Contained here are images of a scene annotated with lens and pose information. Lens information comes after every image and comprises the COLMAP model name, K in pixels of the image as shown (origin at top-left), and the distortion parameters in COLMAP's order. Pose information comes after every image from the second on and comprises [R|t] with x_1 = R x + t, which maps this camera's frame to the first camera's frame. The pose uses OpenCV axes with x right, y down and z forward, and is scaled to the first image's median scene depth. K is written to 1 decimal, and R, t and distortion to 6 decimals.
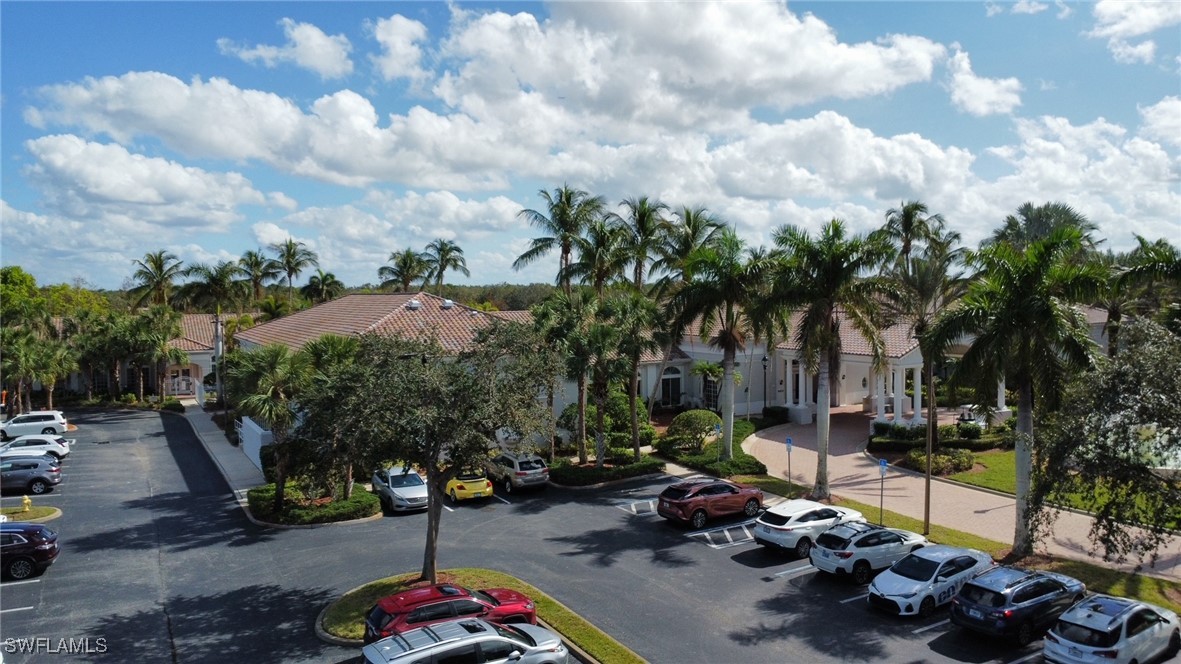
lens RADIAL K [[850.6, 0, 587.3], [0, 850.6, 330.9], [0, 0, 1]] dist [-0.045641, 0.002673]
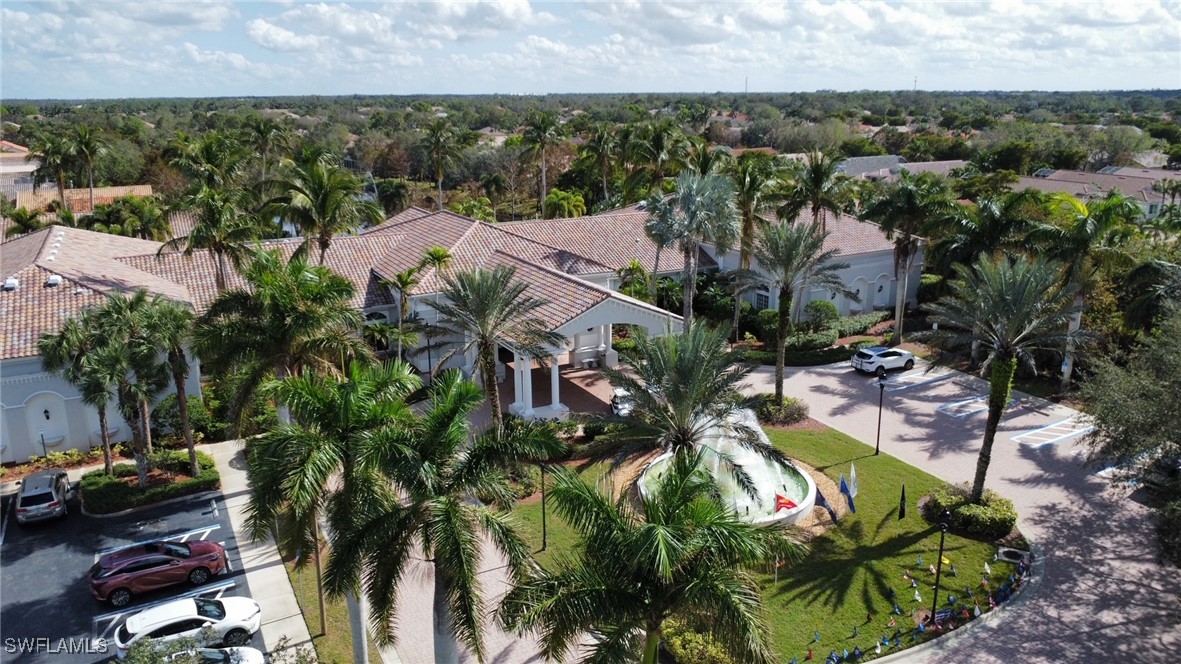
lens RADIAL K [[850.6, 0, 593.8], [0, 850.6, 333.5], [0, 0, 1]] dist [-0.045641, 0.002673]
pose [[0.999886, 0.011526, -0.009756, 0.560226], [-0.008990, 0.973464, 0.228662, -0.241709], [0.012133, -0.228548, 0.973457, 0.125100]]
